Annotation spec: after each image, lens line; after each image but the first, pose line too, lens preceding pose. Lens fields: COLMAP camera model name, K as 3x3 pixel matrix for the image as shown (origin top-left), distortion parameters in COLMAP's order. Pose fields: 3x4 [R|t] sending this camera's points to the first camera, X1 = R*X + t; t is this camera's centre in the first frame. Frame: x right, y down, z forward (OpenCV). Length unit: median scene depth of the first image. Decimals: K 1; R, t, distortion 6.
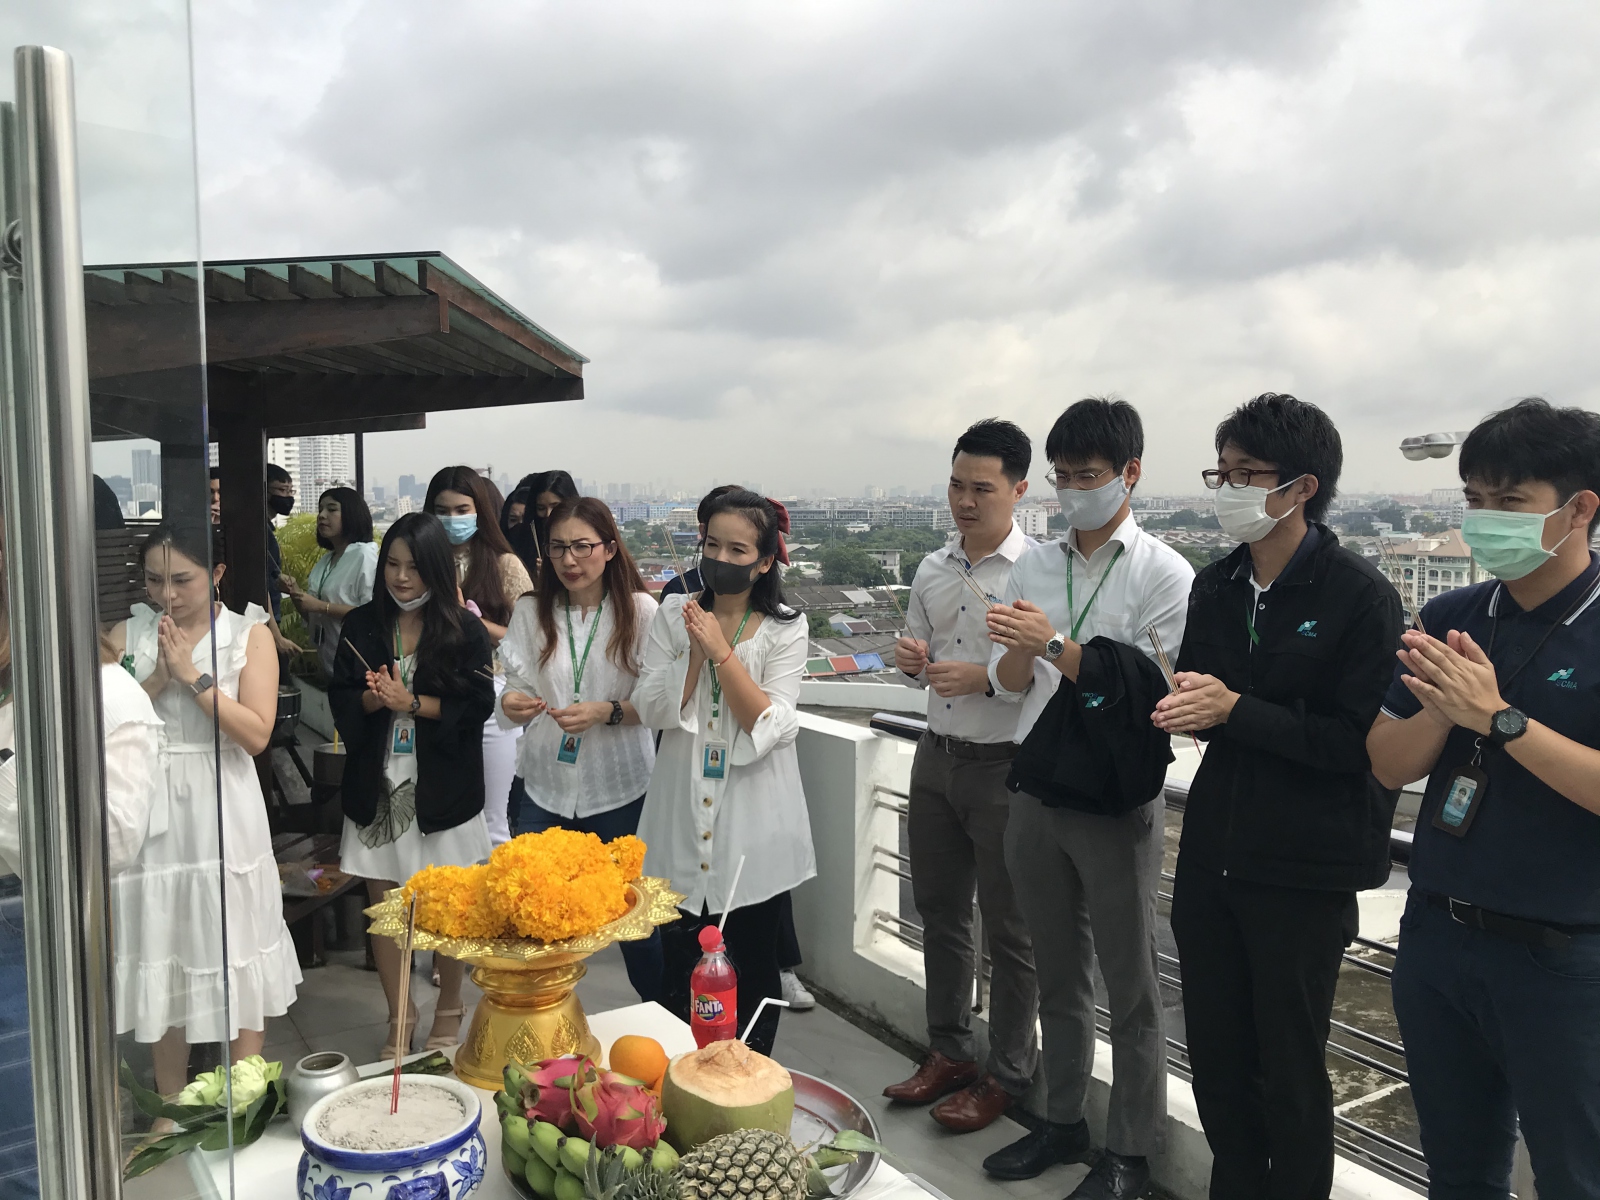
lens RADIAL K [[1323.3, 0, 796.1], [0, 1323.3, 603.4], [0, 0, 1]] dist [-0.016550, 0.033680]
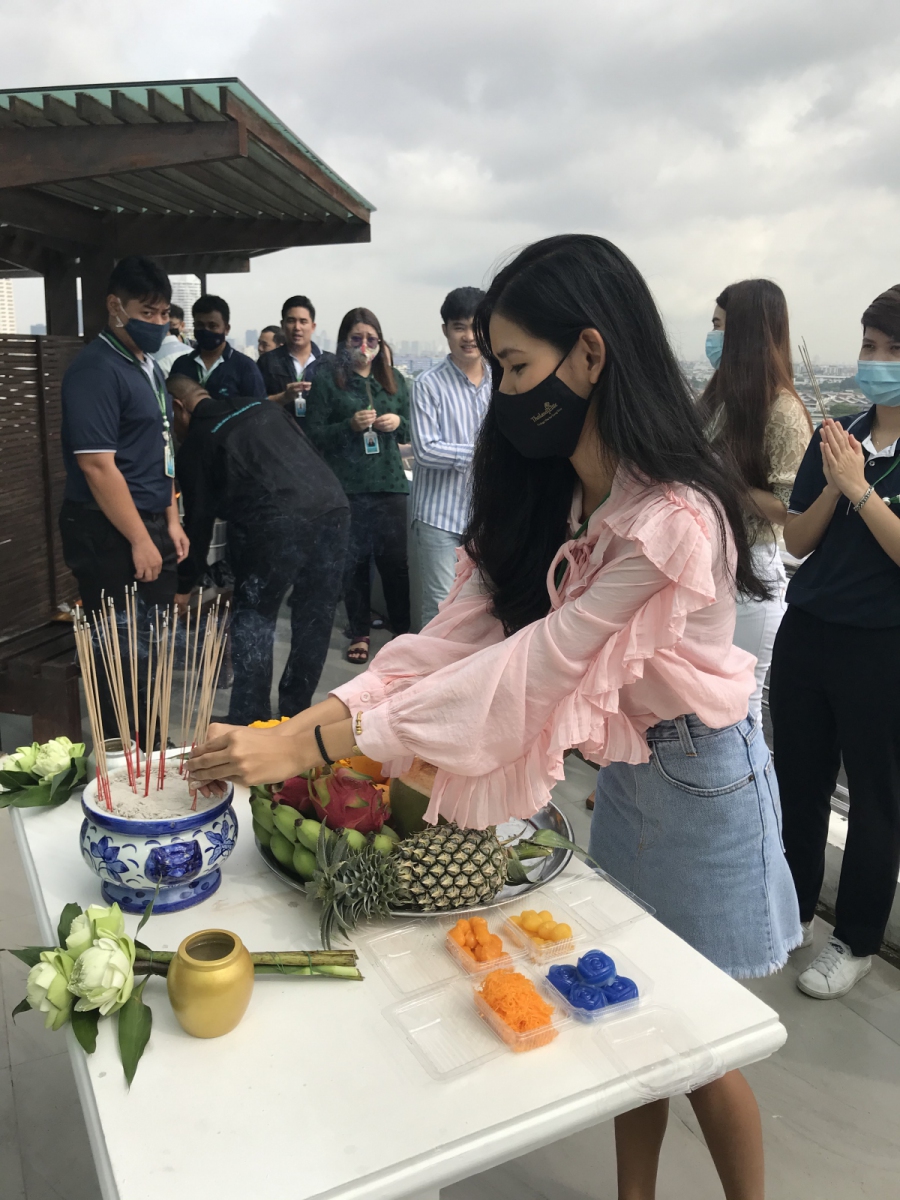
lens RADIAL K [[994.5, 0, 452.4], [0, 994.5, 598.4], [0, 0, 1]] dist [-0.005094, 0.017112]
pose [[0.995399, 0.050356, -0.081515, 0.018274], [-0.036644, 0.986155, 0.161730, 0.059809], [0.088530, -0.157998, 0.983463, 0.164080]]
